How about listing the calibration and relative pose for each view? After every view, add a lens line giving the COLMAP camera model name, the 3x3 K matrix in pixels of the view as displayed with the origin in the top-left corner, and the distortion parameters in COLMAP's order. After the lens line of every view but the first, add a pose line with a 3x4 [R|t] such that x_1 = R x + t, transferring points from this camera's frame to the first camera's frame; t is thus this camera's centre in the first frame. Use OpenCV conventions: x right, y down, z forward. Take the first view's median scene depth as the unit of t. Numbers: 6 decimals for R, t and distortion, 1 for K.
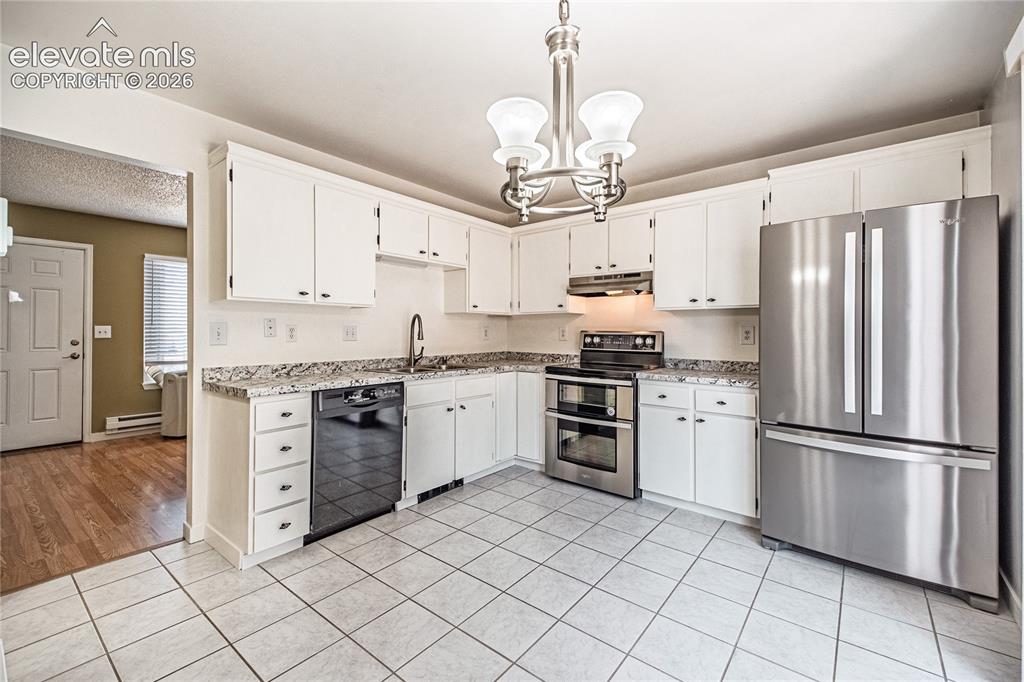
lens RADIAL K [[462.2, 0, 526.5], [0, 462.2, 330.2], [0, 0, 1]] dist [-0.001246, -0.000603]
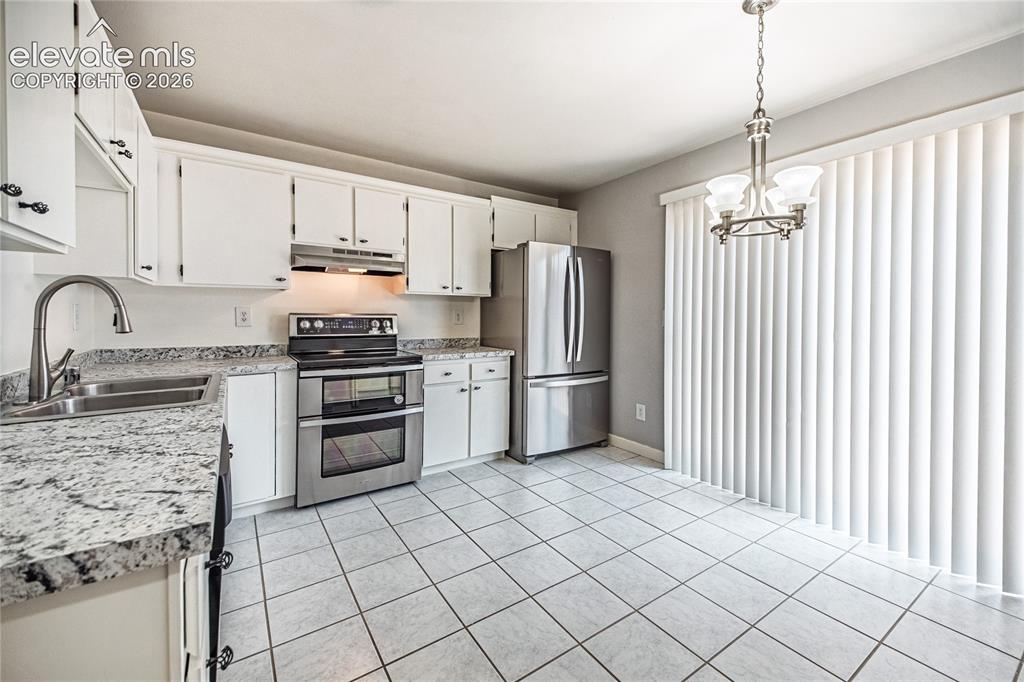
lens RADIAL K [[432.2, 0, 511.9], [0, 432.2, 320.2], [0, 0, 1]] dist [0.000716, -0.000341]
pose [[0.229507, -0.011420, 0.973240, -0.571224], [-0.005056, 0.999904, 0.012925, 0.002183], [-0.973294, -0.007887, 0.229428, 0.530353]]
